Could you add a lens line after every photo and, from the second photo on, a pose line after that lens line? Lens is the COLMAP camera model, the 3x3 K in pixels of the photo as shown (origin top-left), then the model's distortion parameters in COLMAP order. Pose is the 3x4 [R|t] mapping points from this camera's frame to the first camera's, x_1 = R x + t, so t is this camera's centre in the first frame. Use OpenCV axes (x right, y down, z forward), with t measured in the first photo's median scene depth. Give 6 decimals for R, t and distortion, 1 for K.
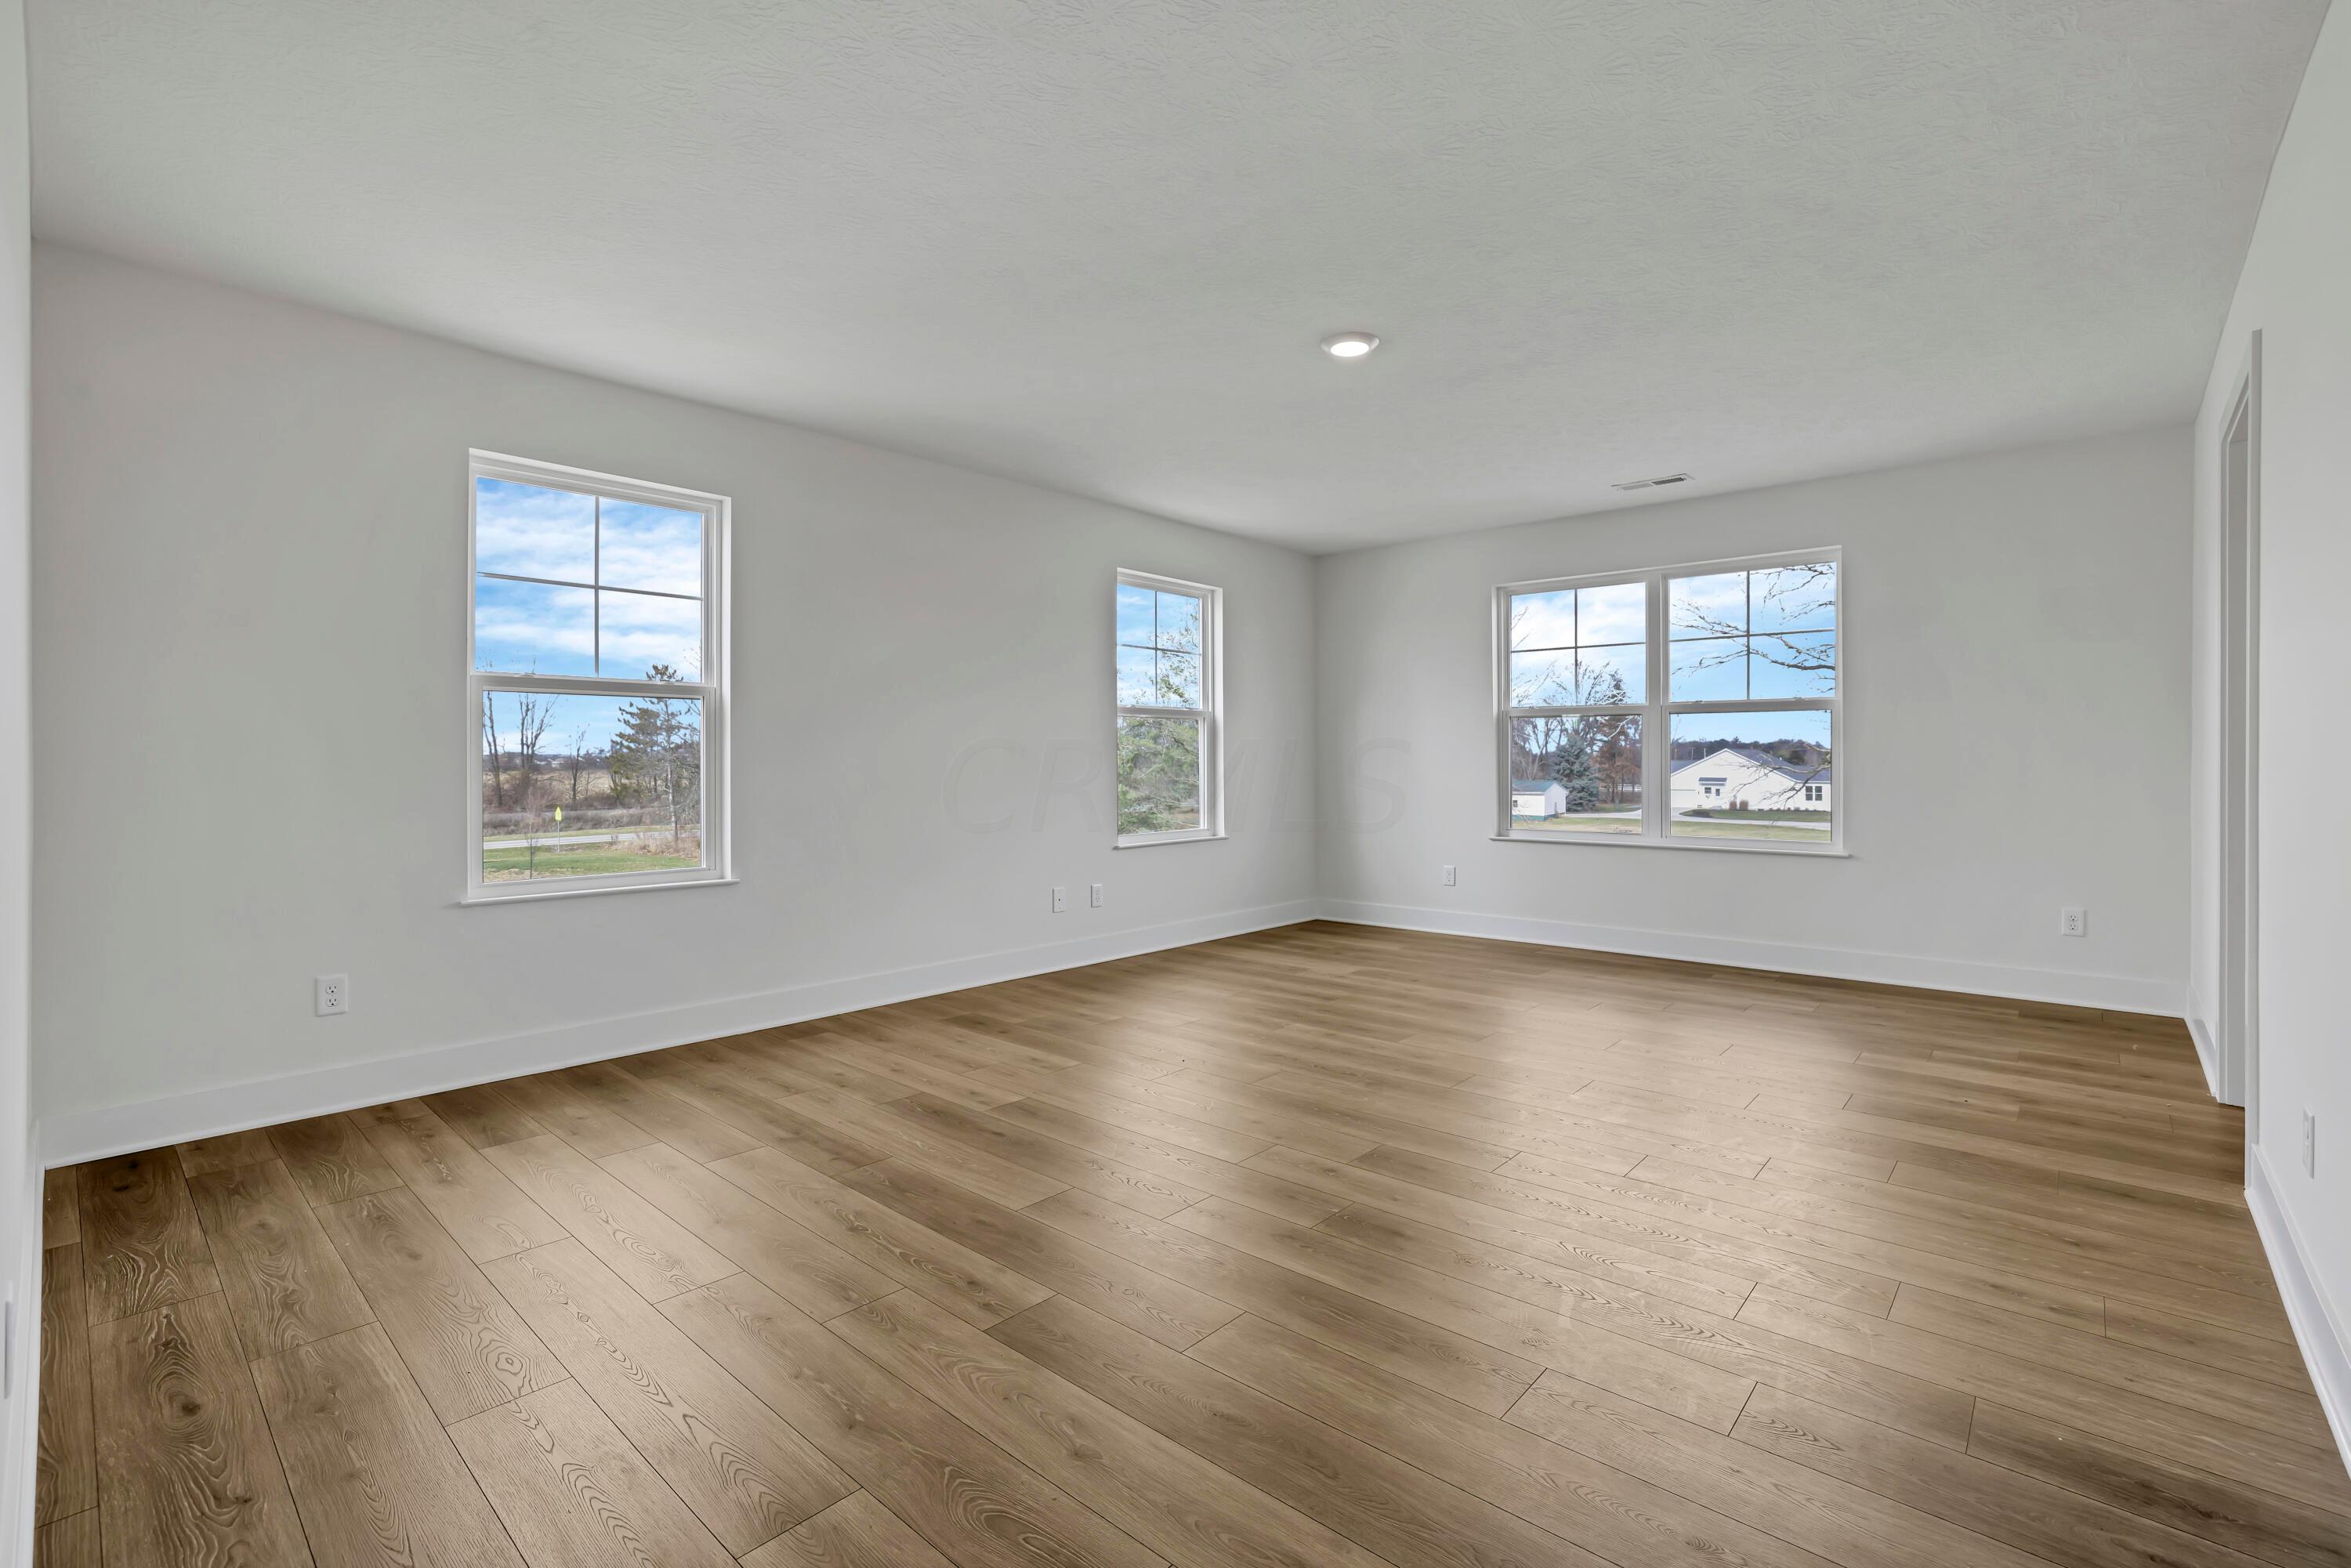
lens RADIAL K [[1063.6, 0, 1169.8], [0, 1063.6, 769.0], [0, 0, 1]] dist [-0.018177, -0.000100]
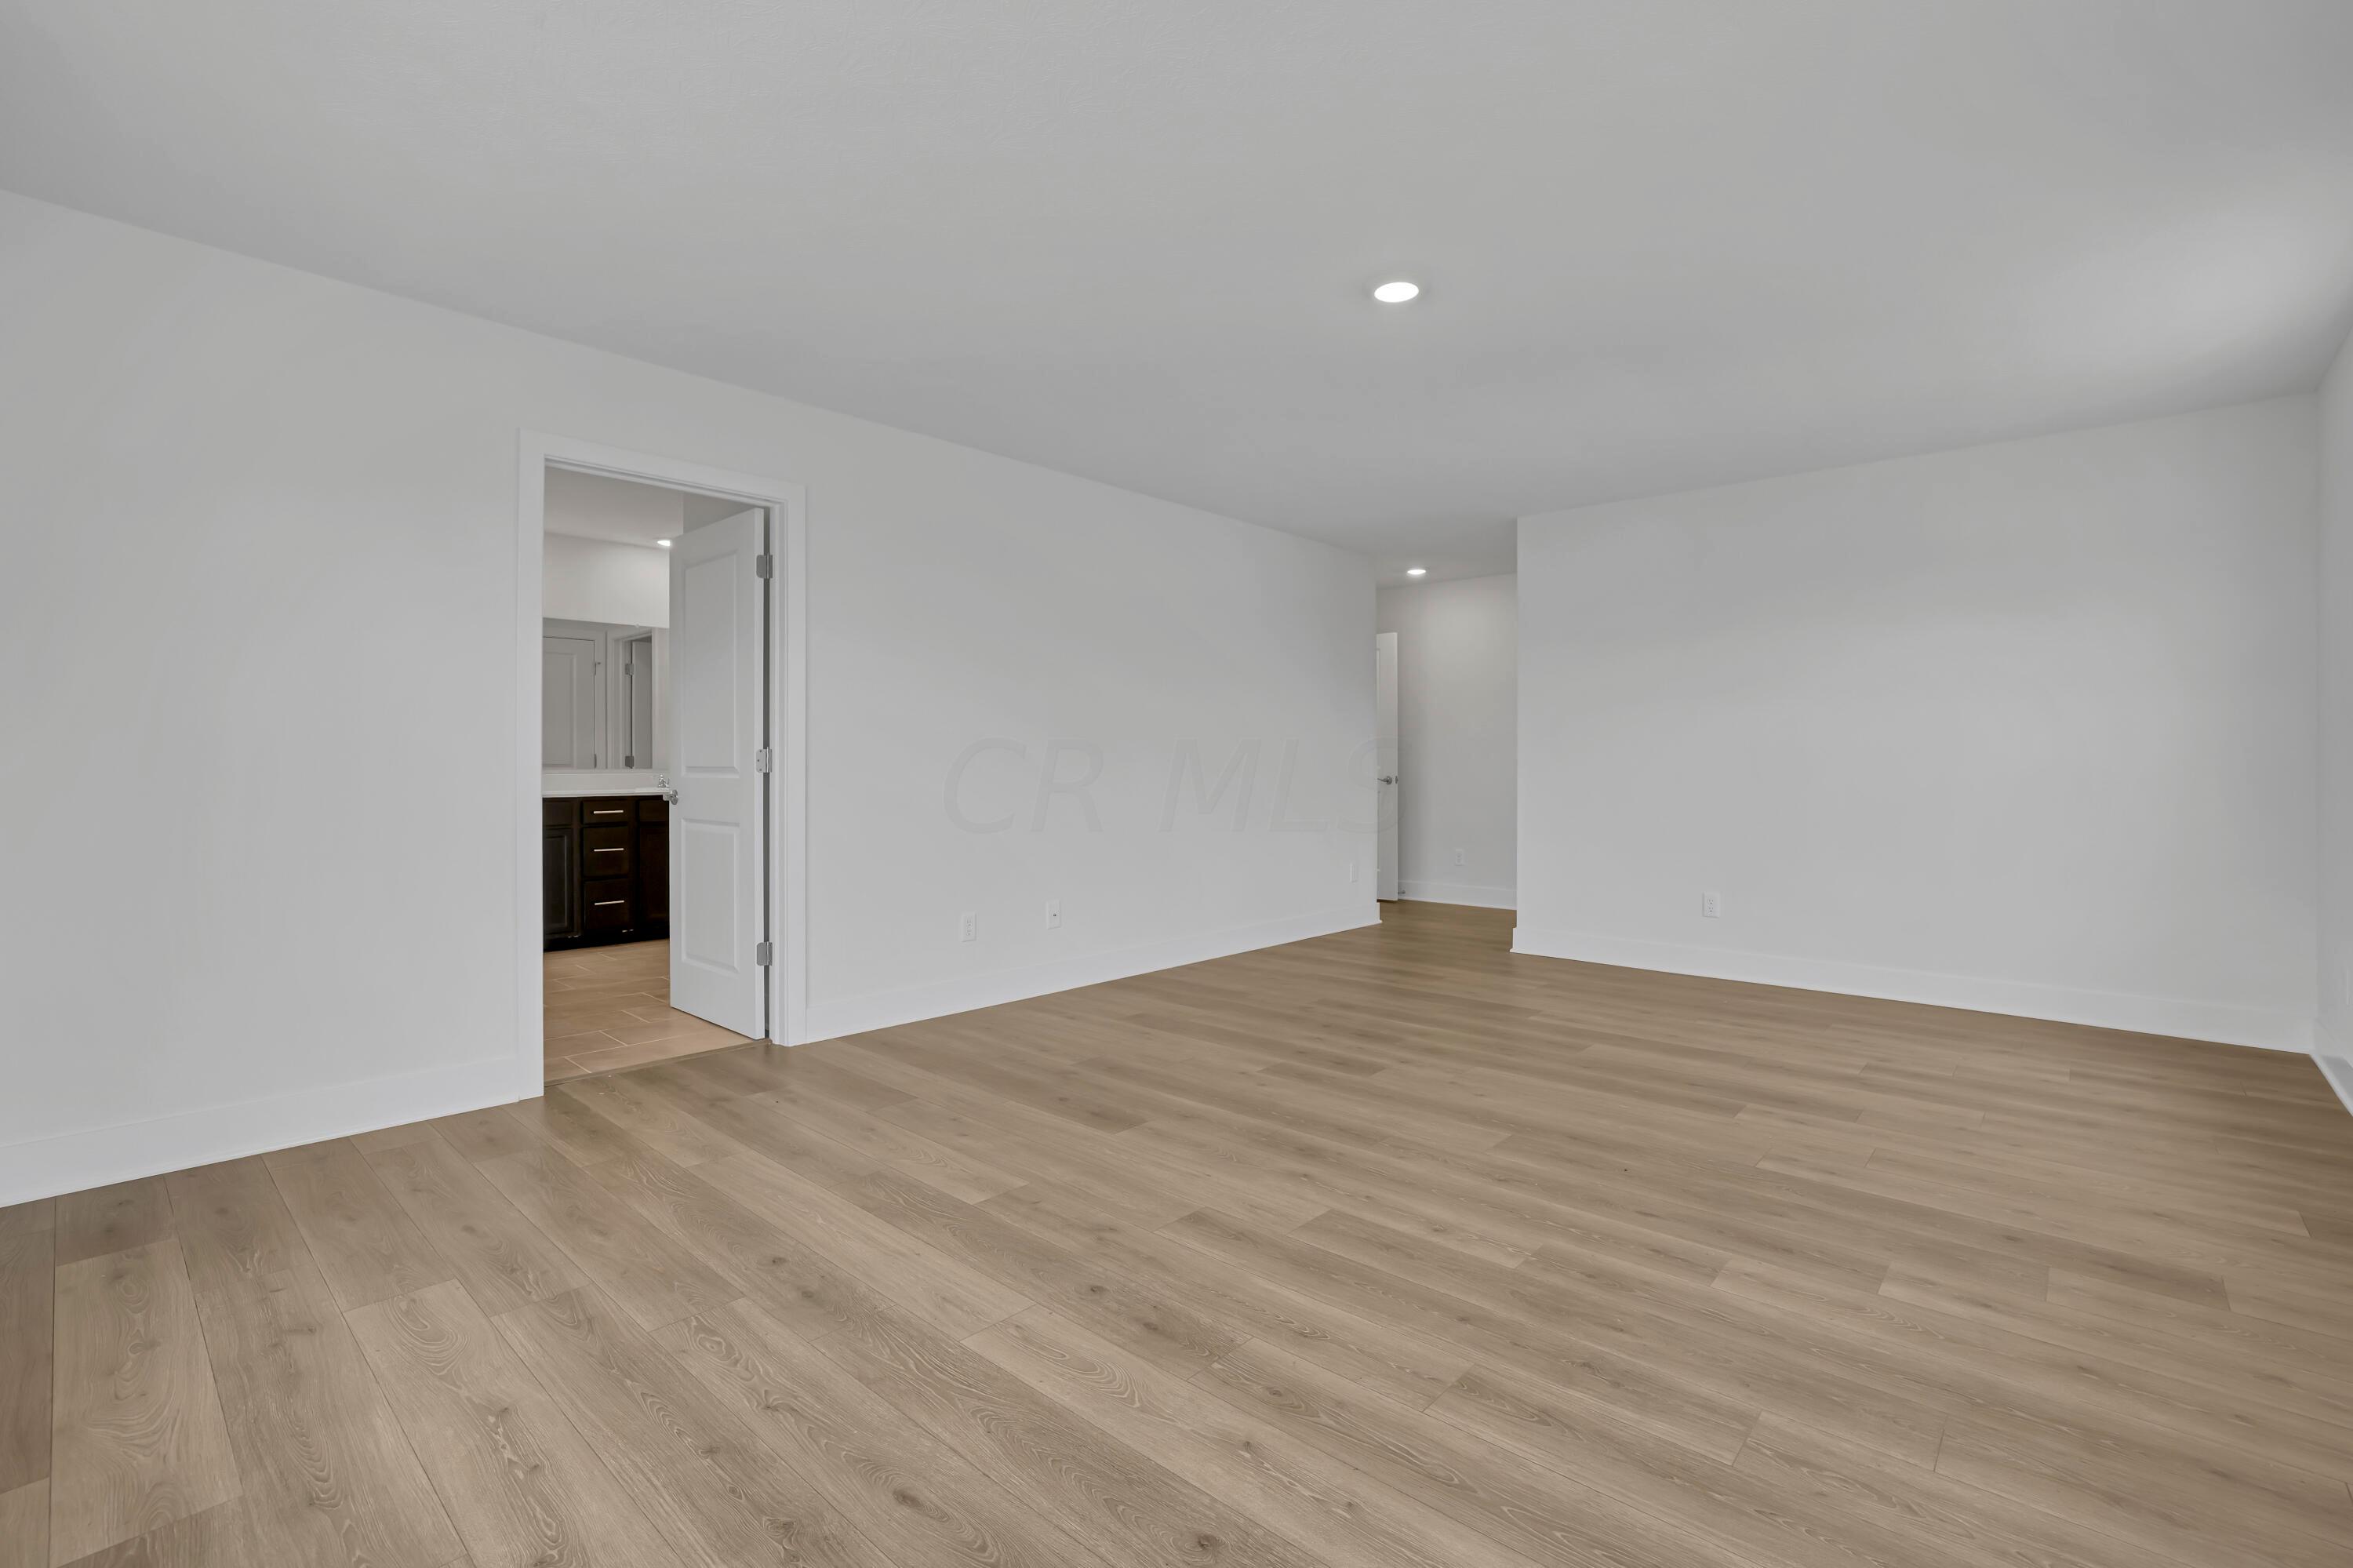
lens RADIAL K [[1064.6, 0, 1170.8], [0, 1064.6, 769.0], [0, 0, 1]] dist [-0.018177, -0.000100]
pose [[-0.999921, -0.001392, 0.012499, 0.335193], [-0.001302, 0.999973, 0.007206, -0.009345], [-0.012508, 0.007189, -0.999896, 1.821803]]
